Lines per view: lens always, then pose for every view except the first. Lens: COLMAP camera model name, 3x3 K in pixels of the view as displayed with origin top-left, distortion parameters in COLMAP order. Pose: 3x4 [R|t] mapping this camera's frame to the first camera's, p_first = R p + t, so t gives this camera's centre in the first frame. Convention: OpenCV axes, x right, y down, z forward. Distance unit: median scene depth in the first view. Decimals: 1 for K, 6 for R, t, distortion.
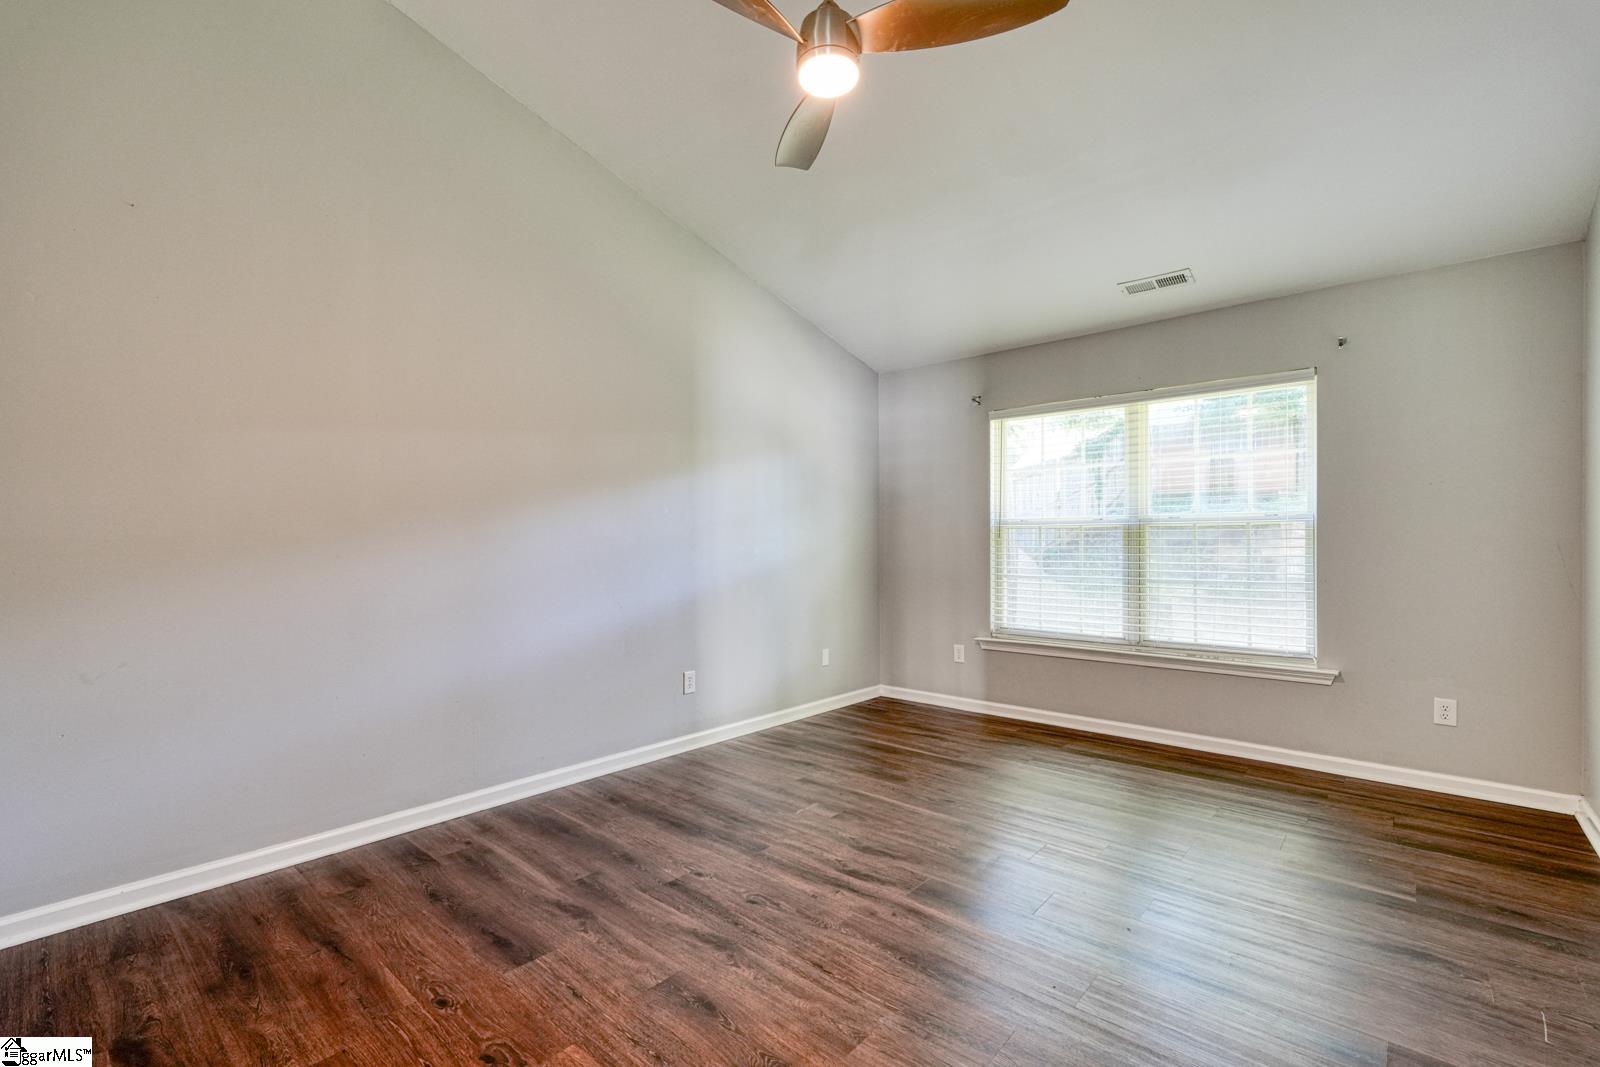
lens RADIAL K [[704.2, 0, 807.6], [0, 704.2, 547.4], [0, 0, 1]] dist [0.001236, 0.001955]
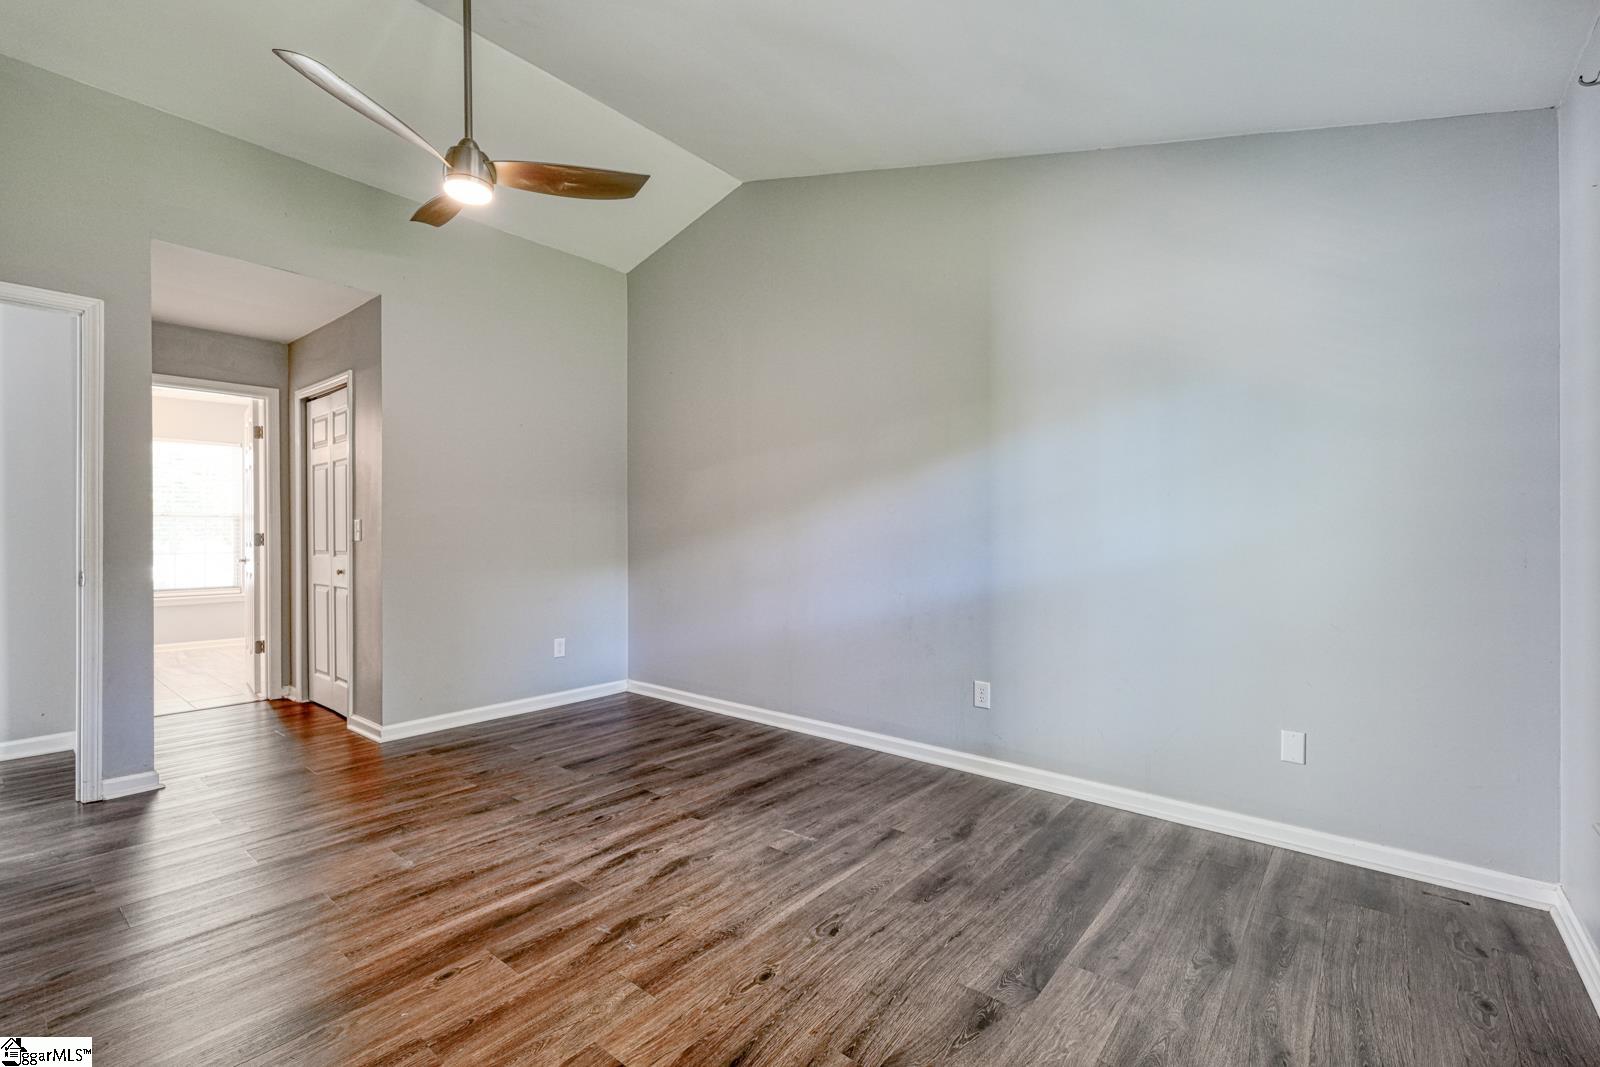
lens RADIAL K [[704.2, 0, 807.6], [0, 704.2, 543.9], [0, 0, 1]] dist [0.001236, 0.001955]
pose [[0.020774, 0.017057, -0.999639, 0.966944], [-0.008129, 0.999824, 0.016891, -0.004028], [0.999751, 0.007775, 0.020909, 1.110313]]
